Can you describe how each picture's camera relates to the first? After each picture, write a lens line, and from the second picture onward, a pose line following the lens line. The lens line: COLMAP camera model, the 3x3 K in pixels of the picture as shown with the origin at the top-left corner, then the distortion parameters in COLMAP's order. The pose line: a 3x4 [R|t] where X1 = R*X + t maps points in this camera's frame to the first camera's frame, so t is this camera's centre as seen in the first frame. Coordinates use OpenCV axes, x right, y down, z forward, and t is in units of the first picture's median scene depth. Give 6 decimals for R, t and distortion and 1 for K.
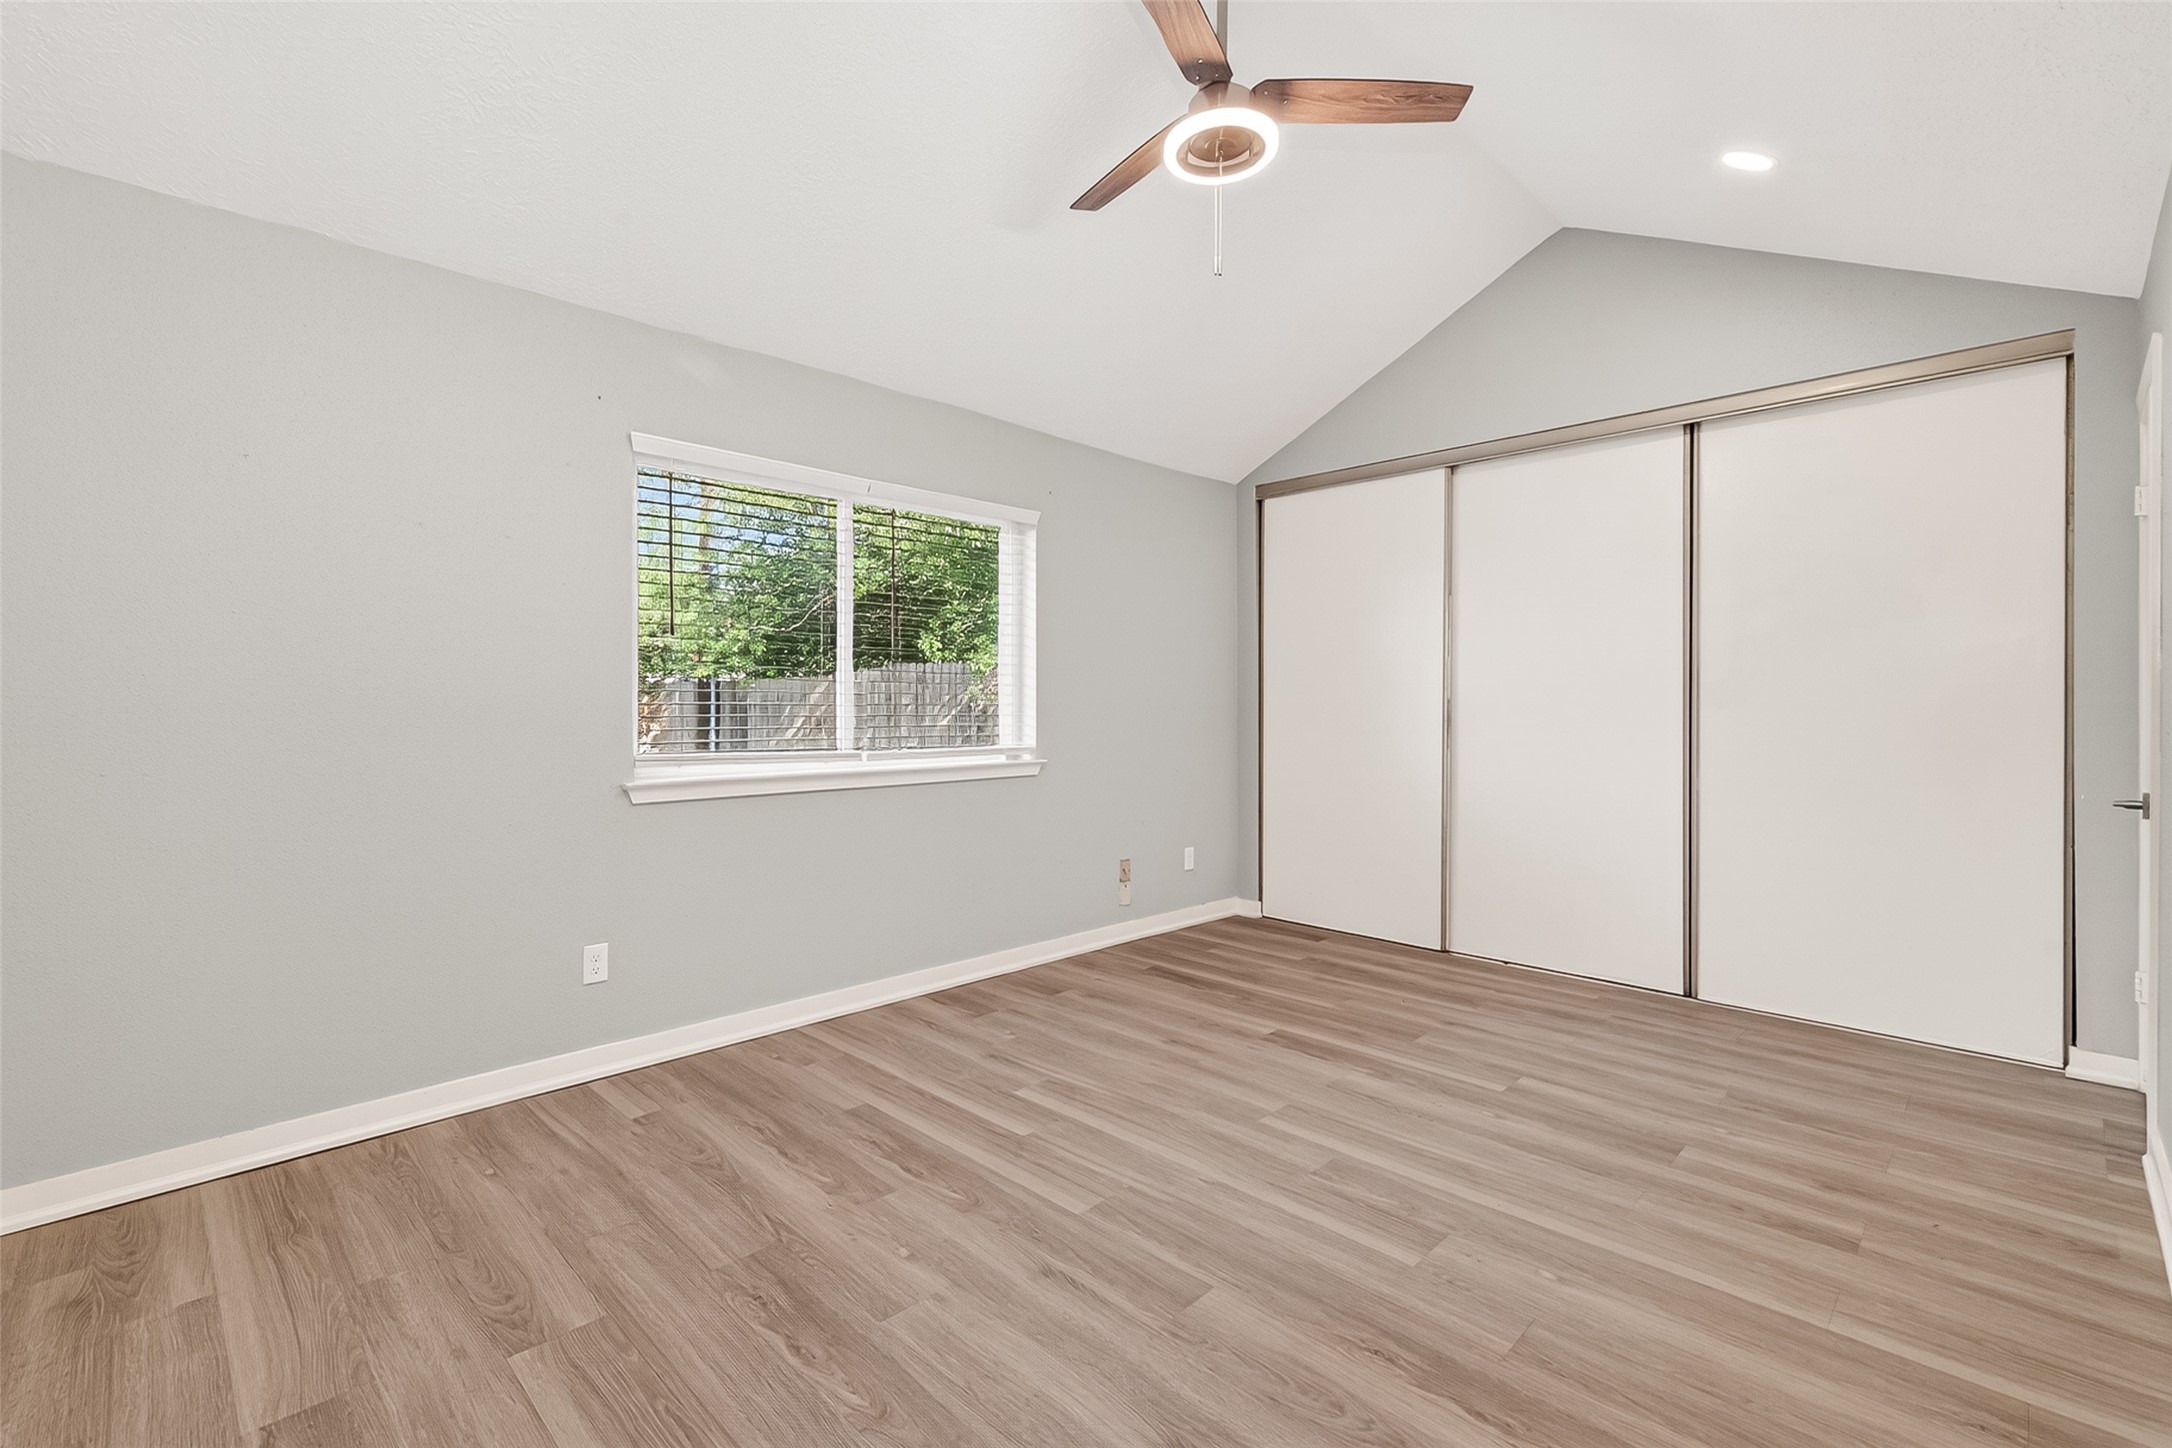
lens RADIAL K [[958.3, 0, 1017.6], [0, 958.3, 706.4], [0, 0, 1]] dist [0.003103, -0.000385]
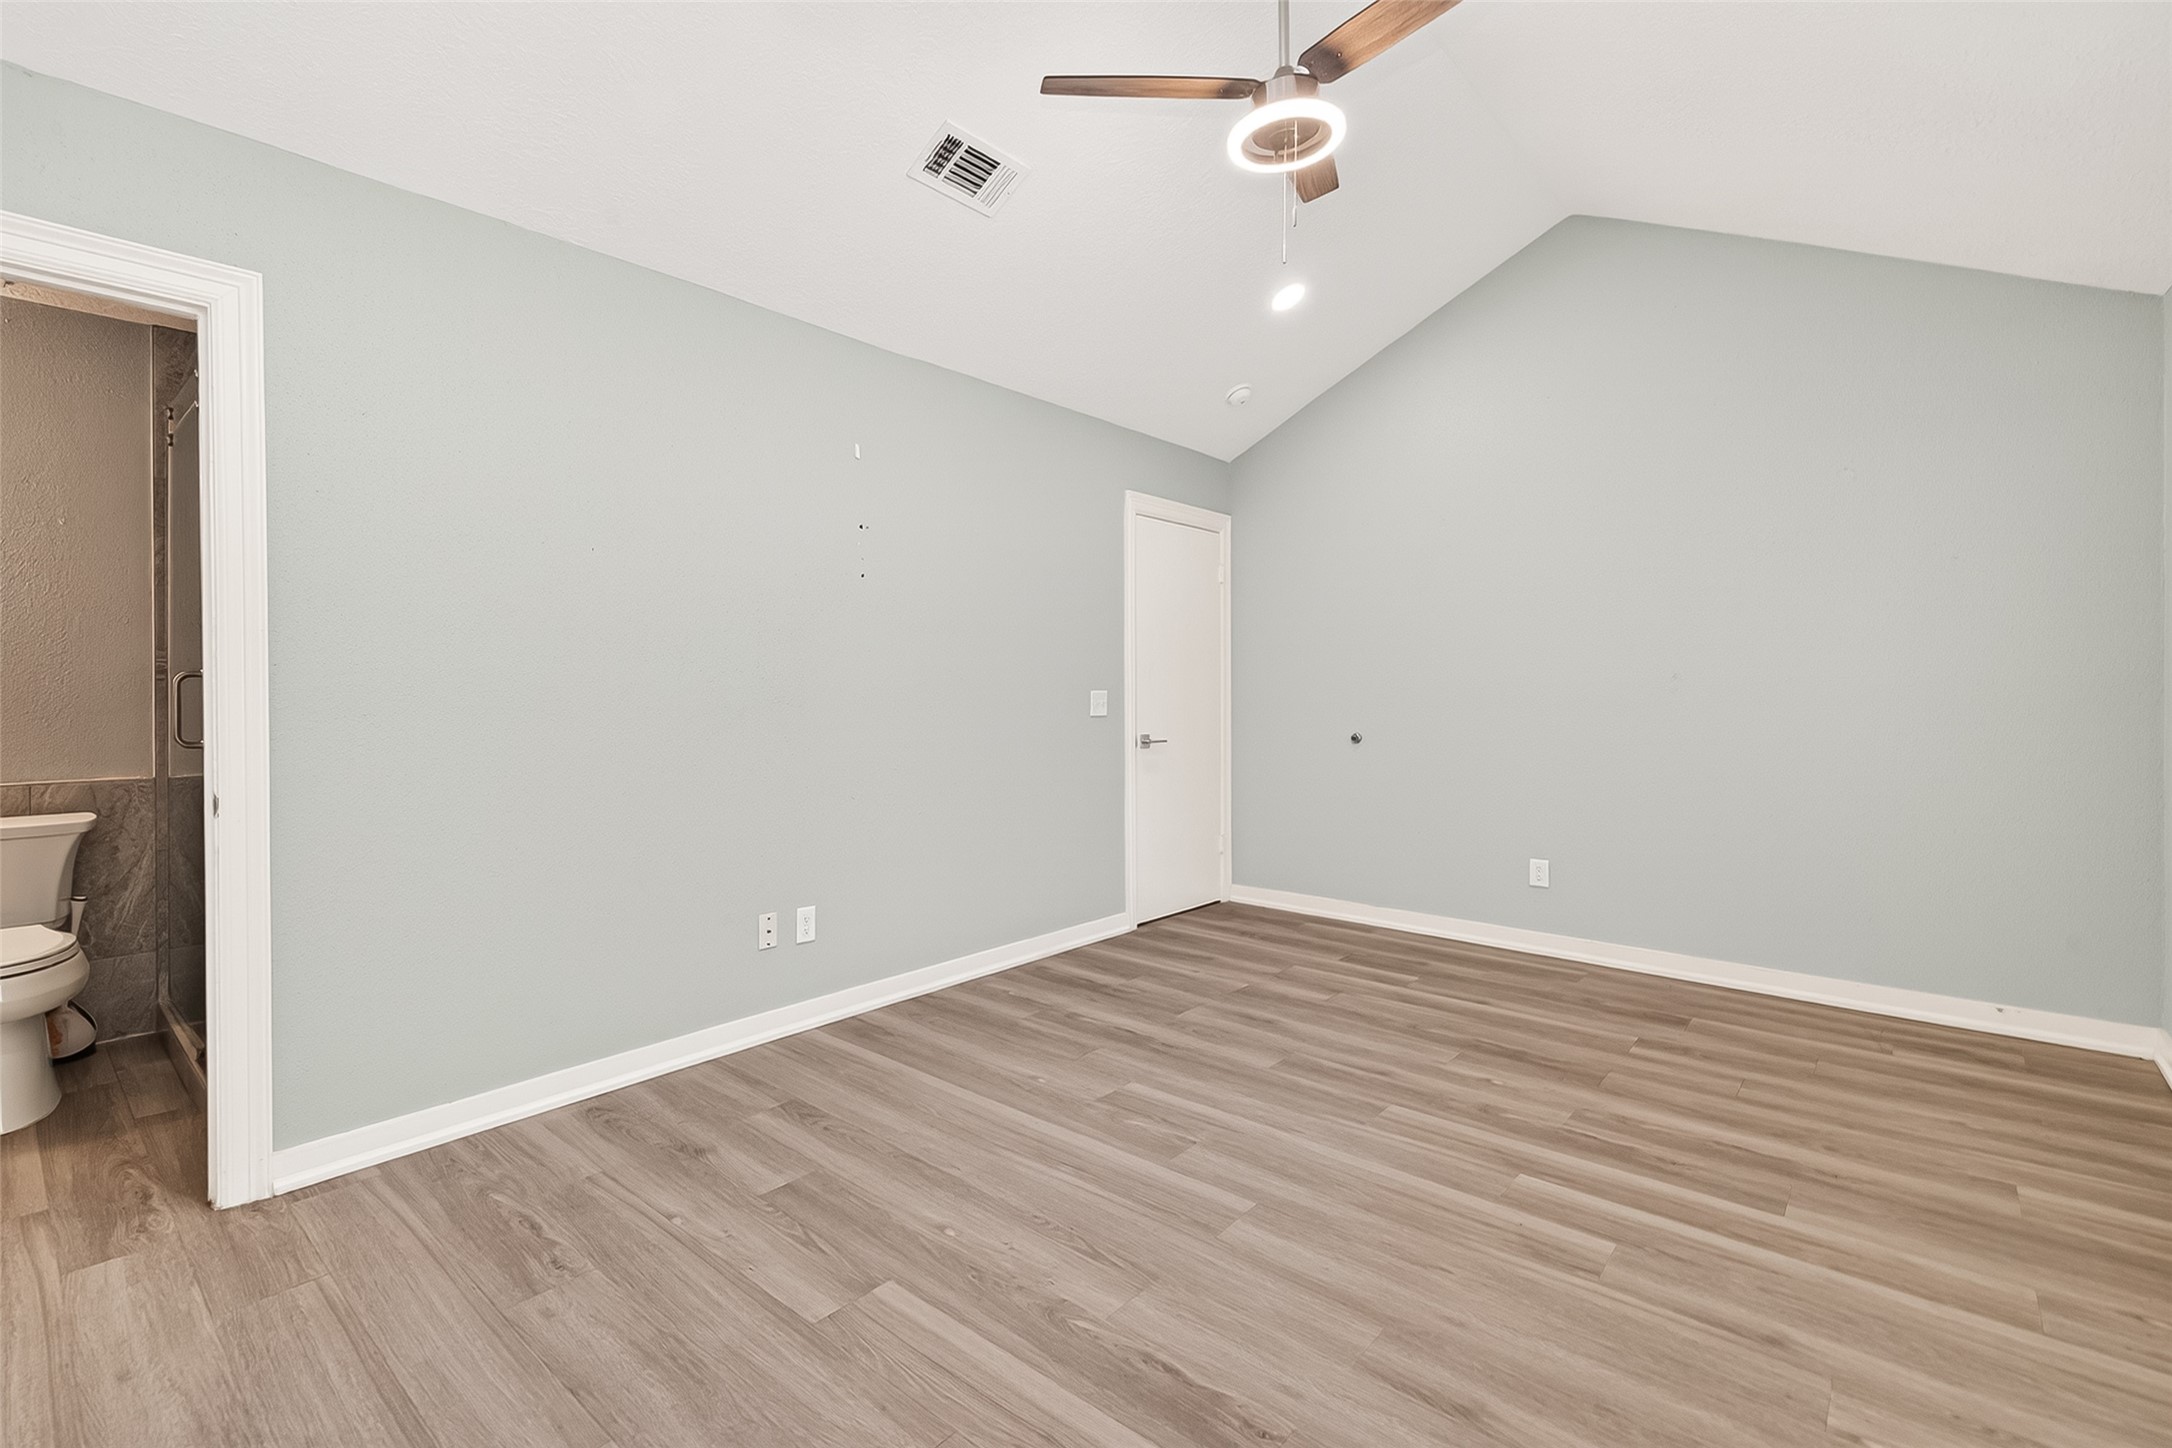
lens RADIAL K [[949.7, 0, 1006.4], [0, 949.7, 705.0], [0, 0, 1]] dist [0.001869, -0.000268]
pose [[-0.998778, 0.001847, -0.049377, 0.487747], [0.001281, 0.999933, 0.011489, 0.010613], [0.049395, 0.011412, -0.998714, 1.742436]]
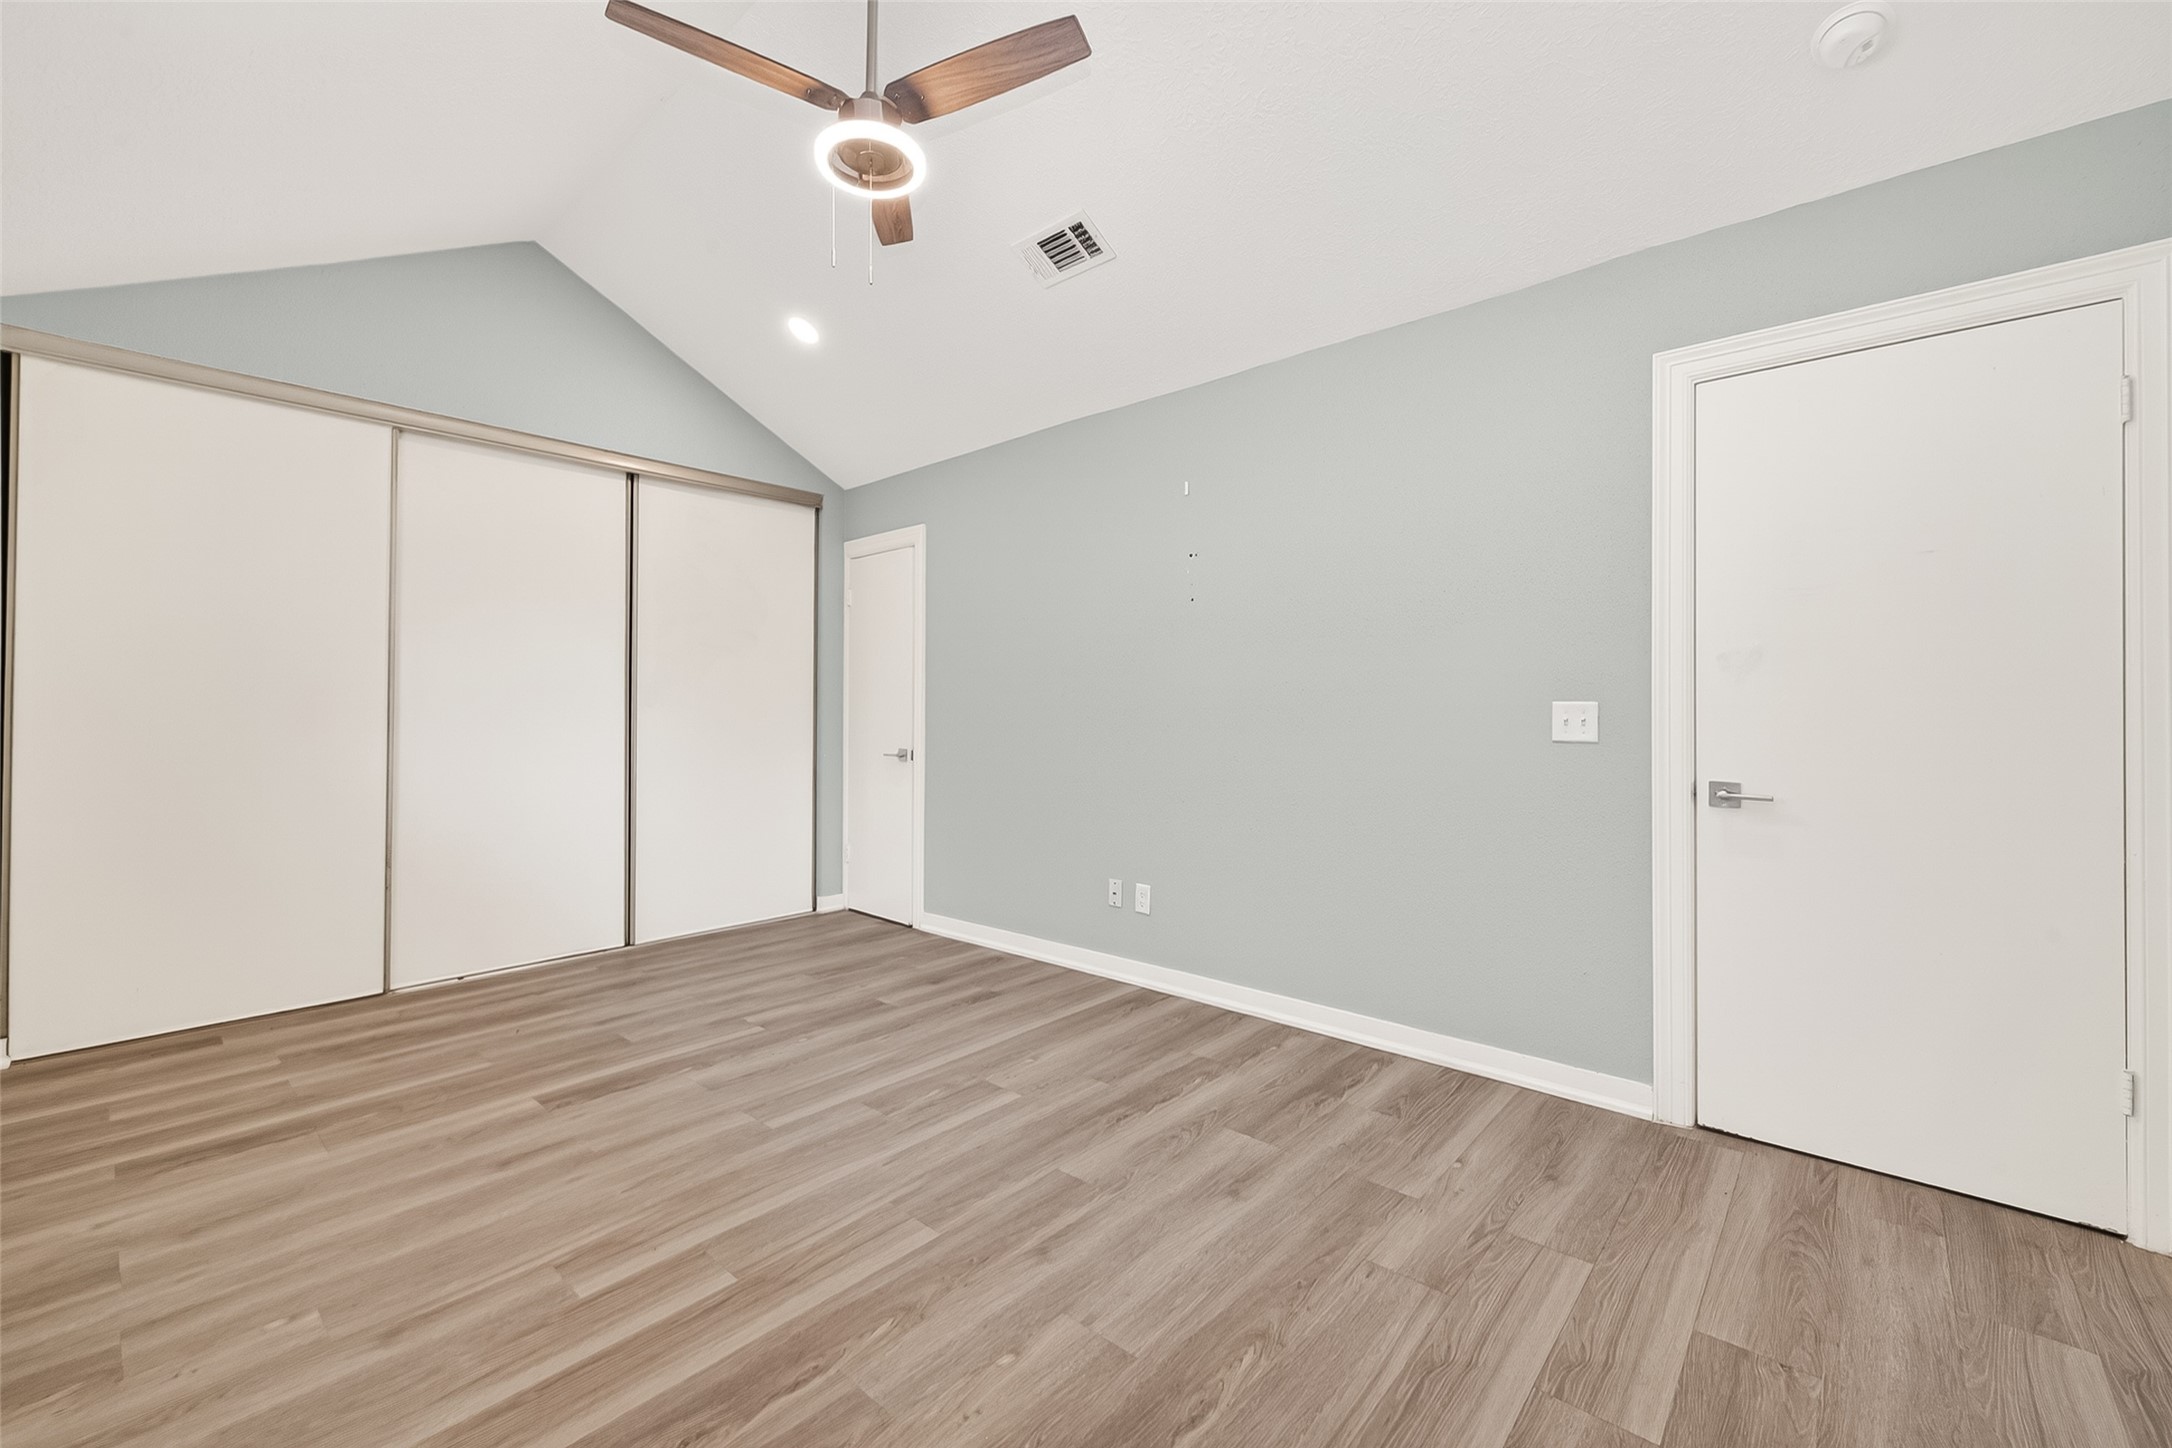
lens RADIAL K [[892.4, 0, 1083.5], [0, 892.4, 709.8], [0, 0, 1]] dist [0.001816, -0.000157]
pose [[-0.089938, -0.003713, 0.995940, -0.671846], [0.002522, 0.999989, 0.003956, 0.002734], [-0.995944, 0.002867, -0.089928, 0.753648]]
